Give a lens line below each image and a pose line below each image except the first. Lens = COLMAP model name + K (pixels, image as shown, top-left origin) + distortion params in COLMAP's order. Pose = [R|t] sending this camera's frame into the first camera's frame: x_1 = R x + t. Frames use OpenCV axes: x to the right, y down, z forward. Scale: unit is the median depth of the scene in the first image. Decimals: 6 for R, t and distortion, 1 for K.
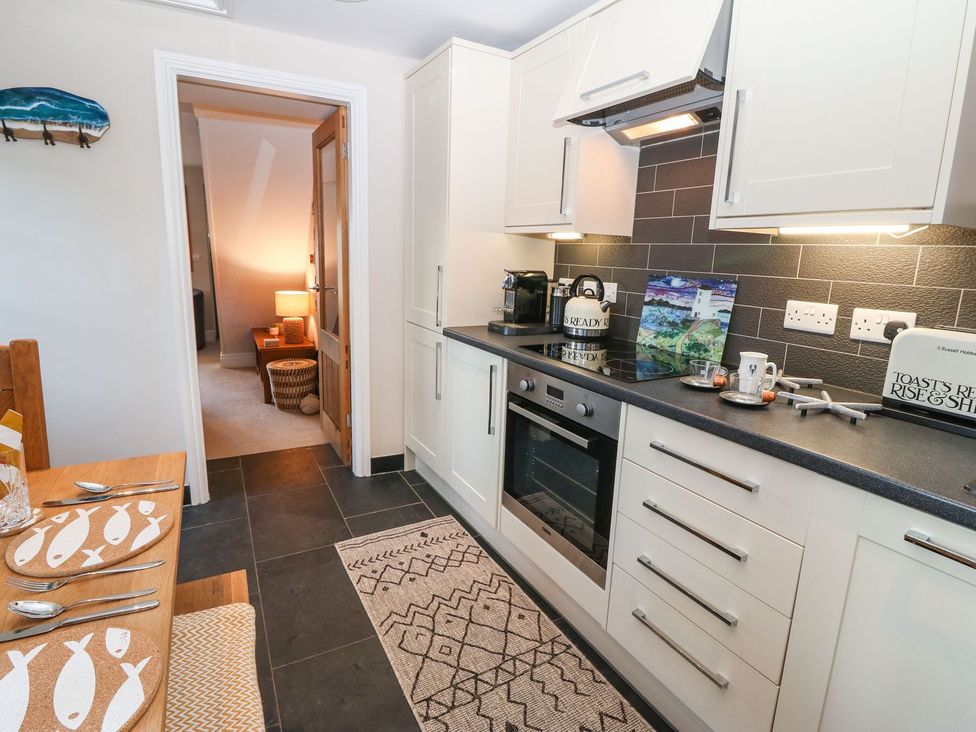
lens RADIAL K [[514.8, 0, 486.7], [0, 514.8, 355.9], [0, 0, 1]] dist [0.001291, -0.008714]
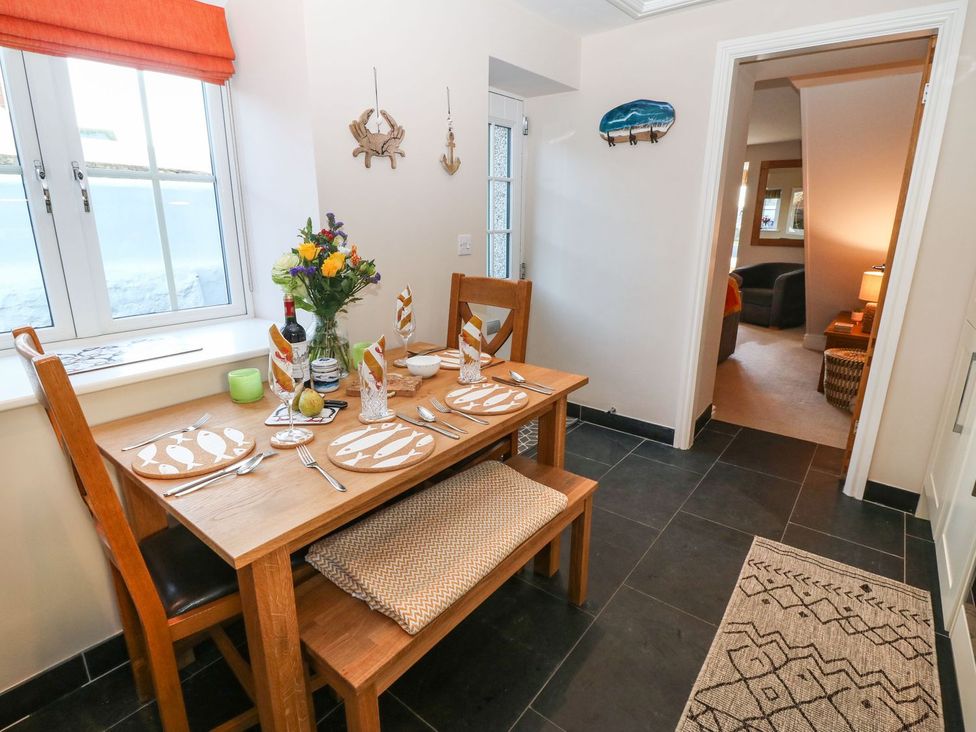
lens RADIAL K [[514.8, 0, 485.7], [0, 514.8, 355.5], [0, 0, 1]] dist [0.001291, -0.008714]
pose [[0.398657, 0.211184, -0.892454, 0.328225], [-0.174255, 0.972841, 0.152367, -0.015887], [0.900393, 0.094772, 0.424630, 0.145661]]
